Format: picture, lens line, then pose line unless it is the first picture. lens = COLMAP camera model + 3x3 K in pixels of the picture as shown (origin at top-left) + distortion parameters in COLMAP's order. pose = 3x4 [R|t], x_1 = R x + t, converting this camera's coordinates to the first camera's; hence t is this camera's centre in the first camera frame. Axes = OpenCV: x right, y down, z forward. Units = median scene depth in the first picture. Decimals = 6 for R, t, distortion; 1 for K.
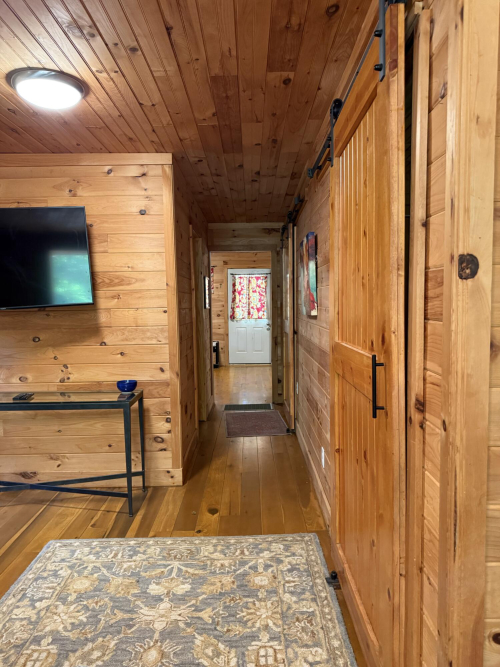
lens RADIAL K [[468.6, 0, 250.4], [0, 468.6, 337.4], [0, 0, 1]] dist [0.052230, -0.072115]
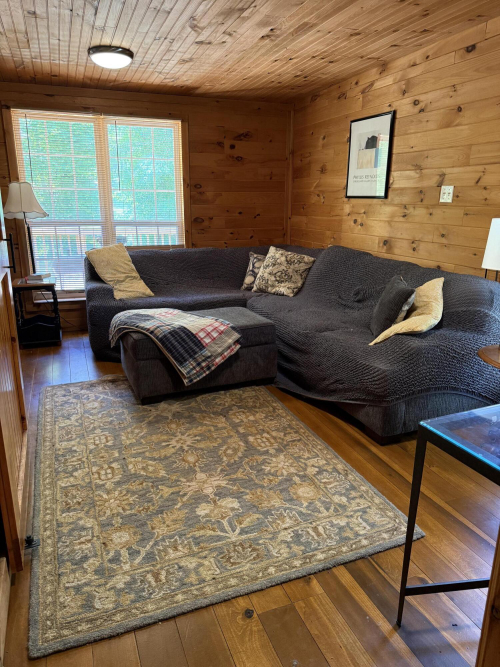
lens RADIAL K [[467.0, 0, 250.4], [0, 467.0, 342.9], [0, 0, 1]] dist [0.079662, -0.140146]
pose [[-0.927356, 0.116961, -0.355430, 0.068551], [-0.022494, 0.930748, 0.364968, -0.132873], [0.373503, 0.346450, -0.860504, 1.716500]]
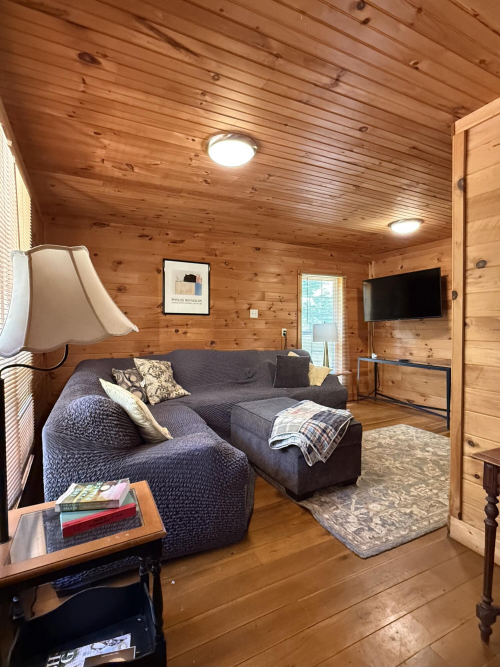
lens RADIAL K [[326.3, 0, 258.3], [0, 326.3, 334.9], [0, 0, 1]] dist [0.001192, 0.000176]
pose [[0.465480, 0.045368, -0.883895, 0.698838], [-0.076392, 0.997018, 0.010944, 0.064353], [0.881755, 0.062428, 0.467558, -0.384406]]
